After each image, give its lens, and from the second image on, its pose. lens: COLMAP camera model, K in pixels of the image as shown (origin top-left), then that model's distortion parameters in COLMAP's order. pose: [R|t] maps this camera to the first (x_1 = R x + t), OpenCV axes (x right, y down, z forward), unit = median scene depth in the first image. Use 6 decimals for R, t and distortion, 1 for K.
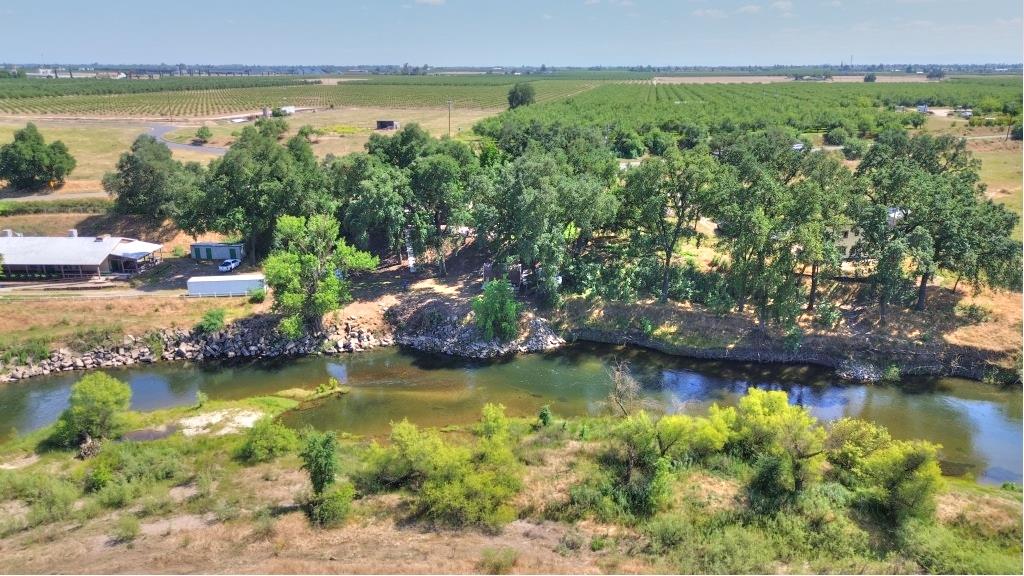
lens RADIAL K [[707.3, 0, 534.5], [0, 707.3, 242.3], [0, 0, 1]] dist [0.028606, -0.000597]
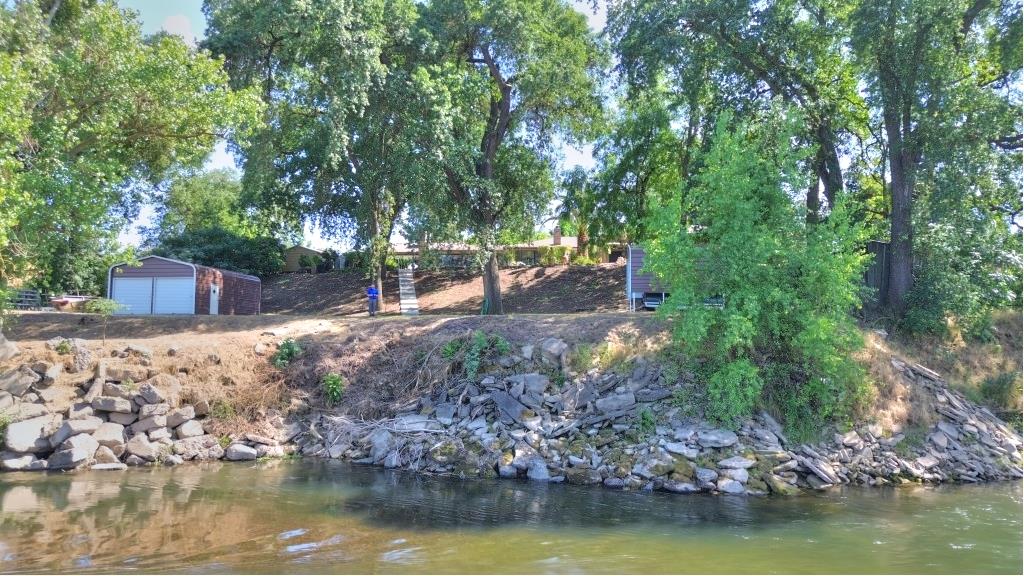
lens RADIAL K [[739.9, 0, 512.4], [0, 739.9, 264.5], [0, 0, 1]] dist [0.020585, -0.004280]
pose [[0.997105, -0.020383, -0.073247, -0.109943], [-0.004944, 0.943973, -0.329987, 0.164412], [0.075870, 0.329394, 0.941139, 0.771659]]
